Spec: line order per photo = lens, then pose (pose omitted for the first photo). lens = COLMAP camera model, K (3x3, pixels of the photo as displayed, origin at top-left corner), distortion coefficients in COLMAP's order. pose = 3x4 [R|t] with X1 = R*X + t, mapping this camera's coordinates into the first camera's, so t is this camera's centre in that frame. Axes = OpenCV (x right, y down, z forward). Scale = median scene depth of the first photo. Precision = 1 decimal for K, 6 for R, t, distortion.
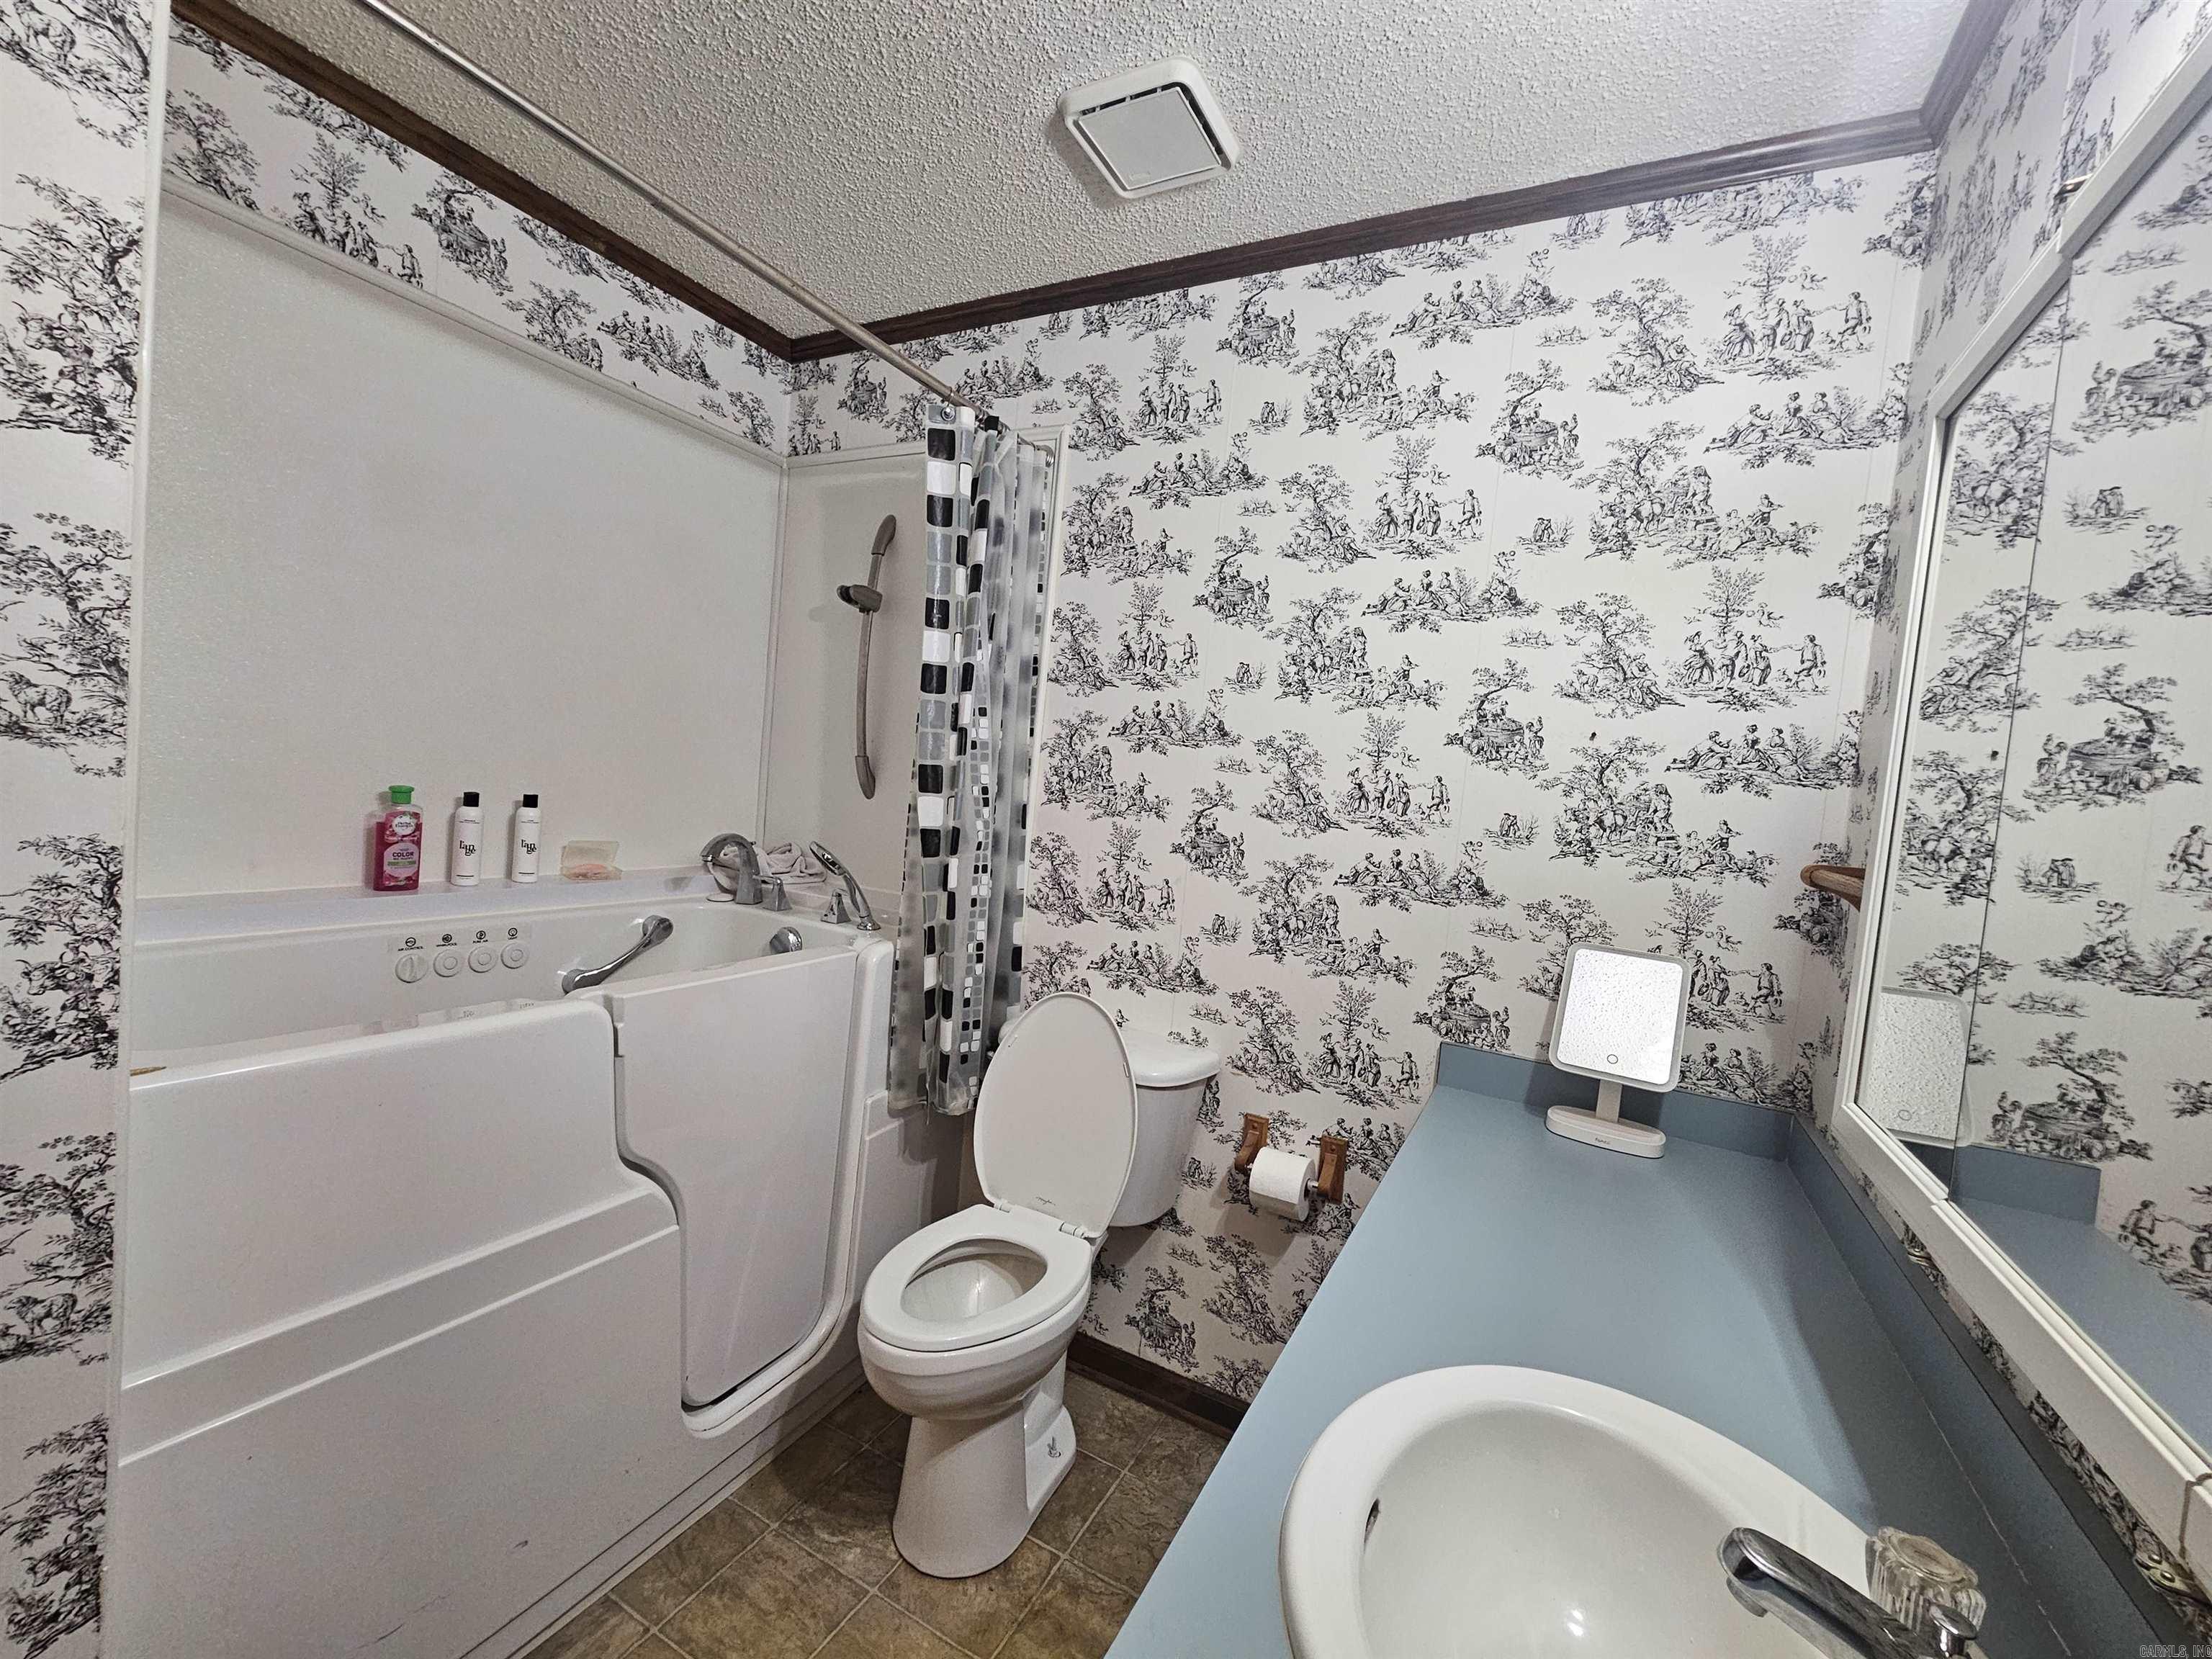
lens RADIAL K [[912.5, 0, 1103.3], [0, 912.5, 831.4], [0, 0, 1]] dist [0.000305, 0.000930]
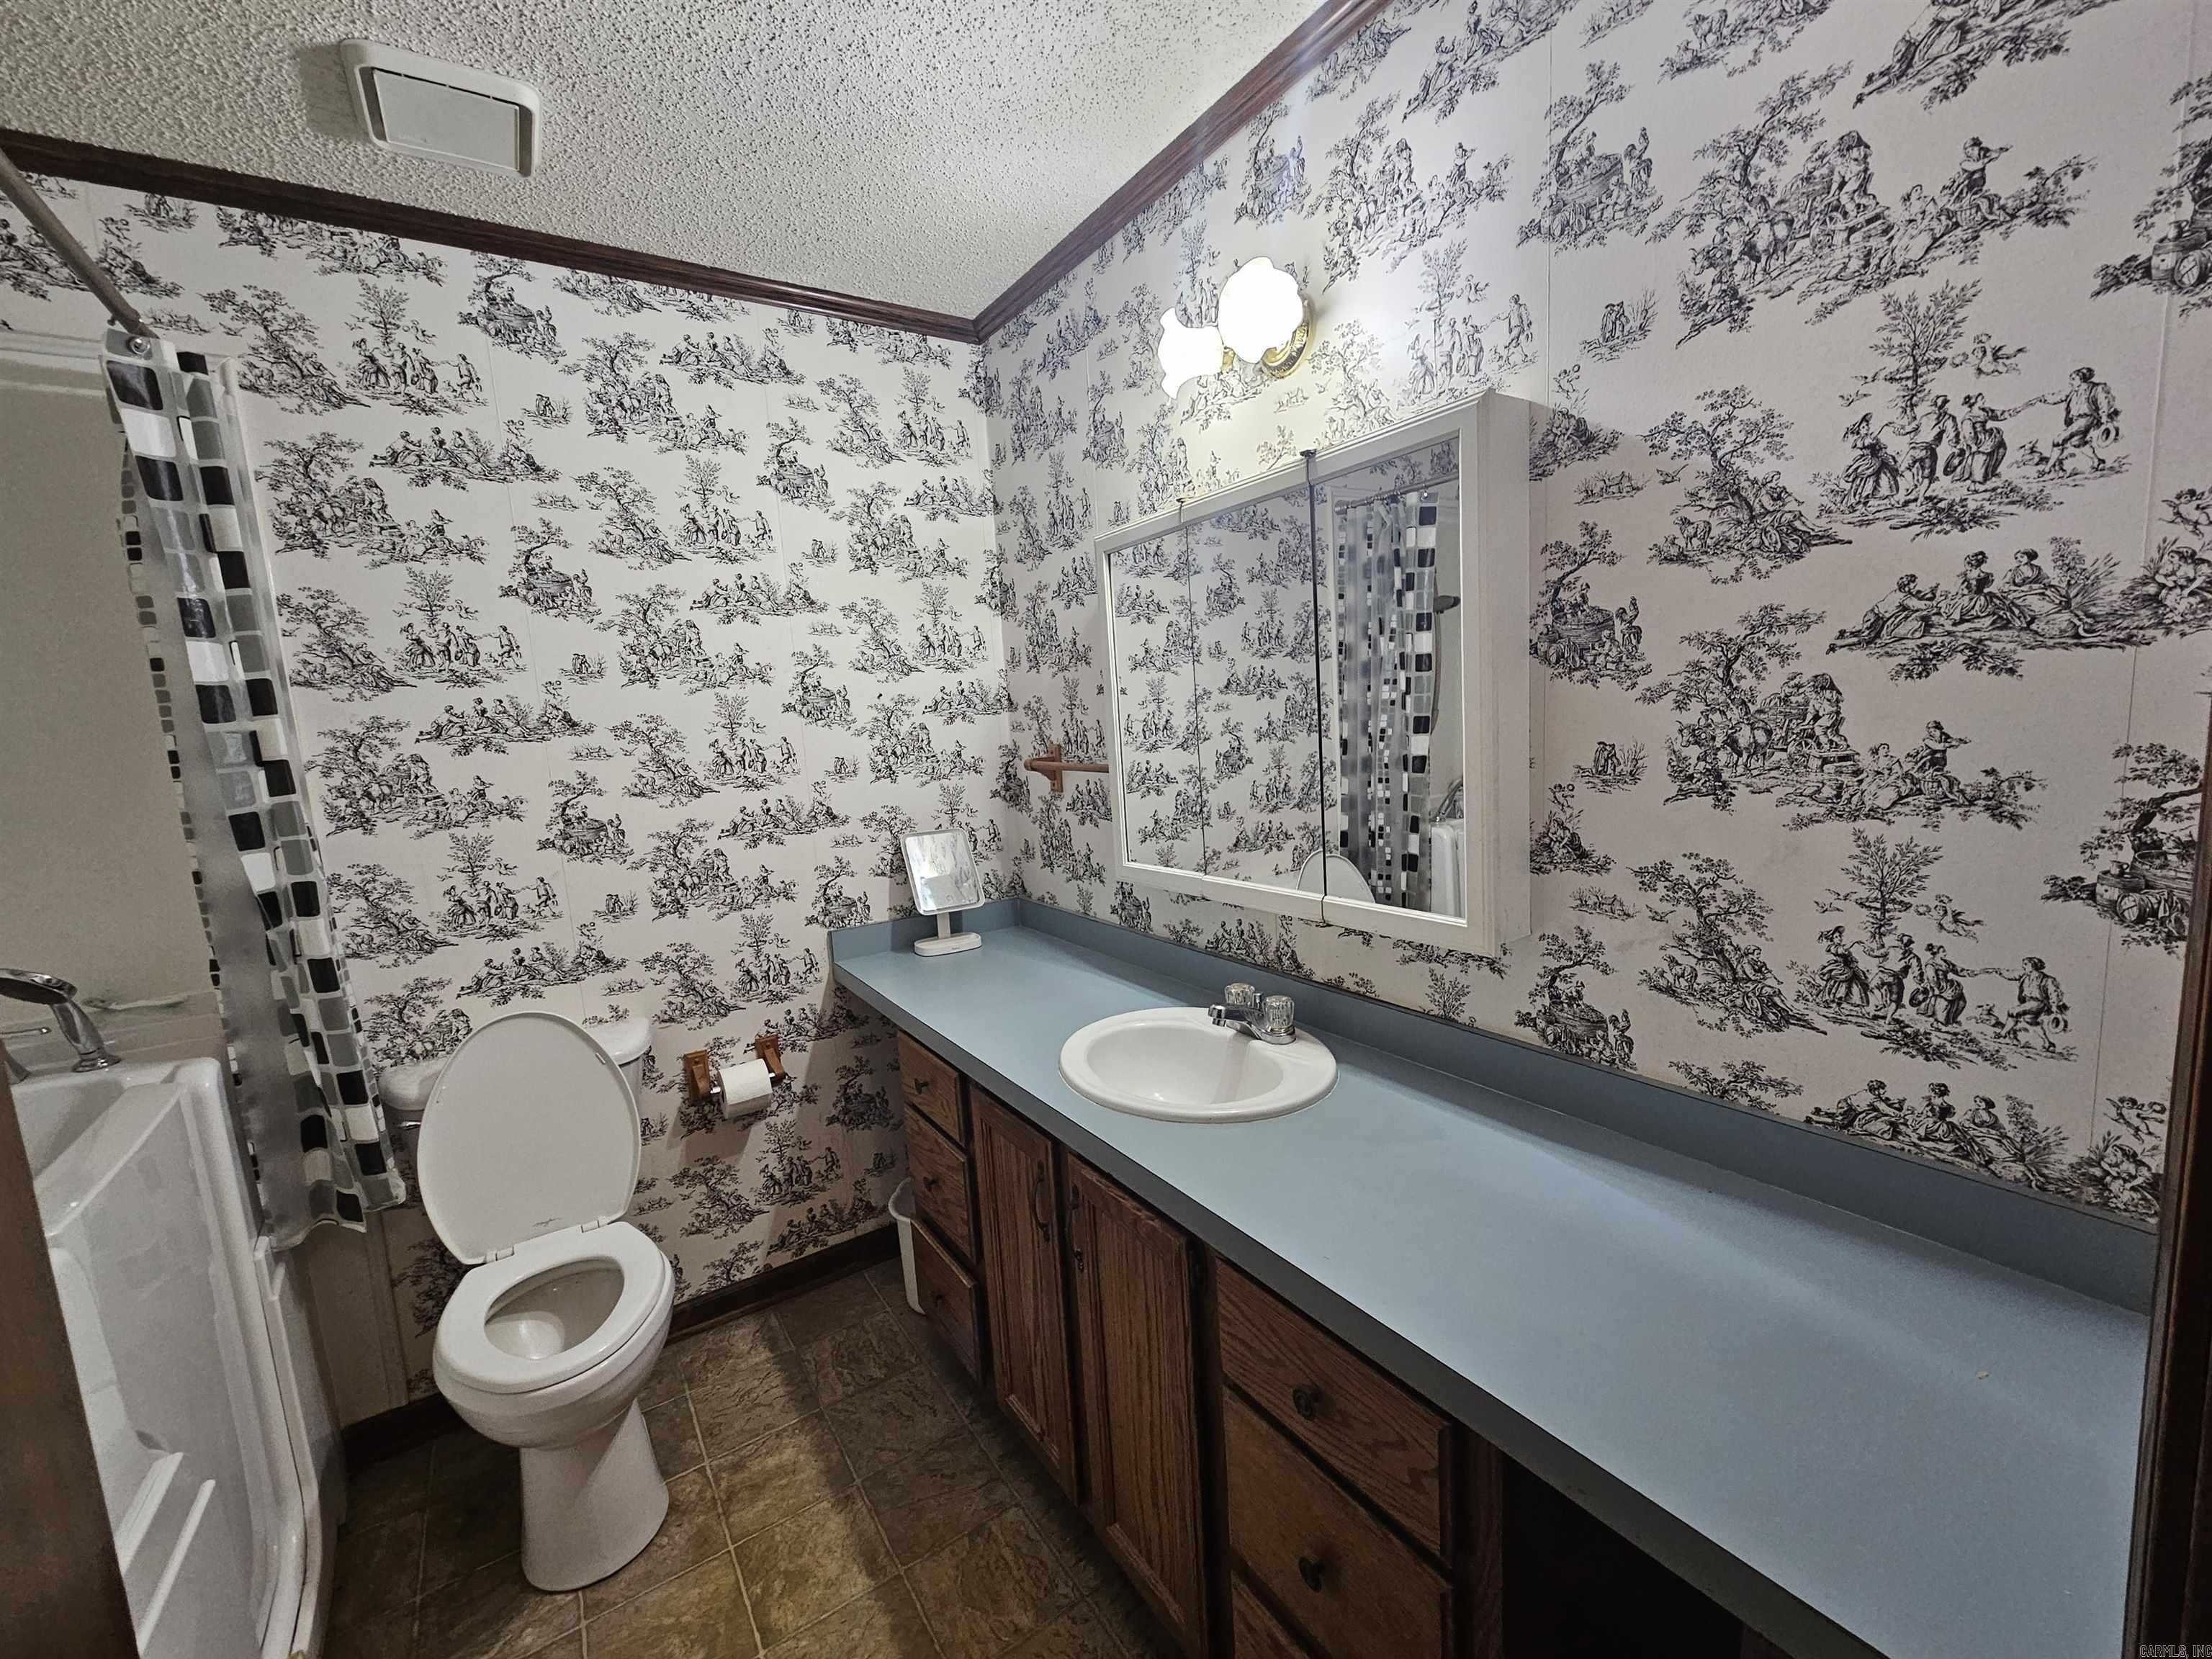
lens RADIAL K [[912.5, 0, 1109.8], [0, 912.5, 829.0], [0, 0, 1]] dist [0.000305, 0.000930]
pose [[0.466027, -0.228809, 0.854672, -0.536405], [0.151059, 0.972376, 0.177952, -0.091499], [-0.871780, 0.046176, 0.487717, -0.027171]]
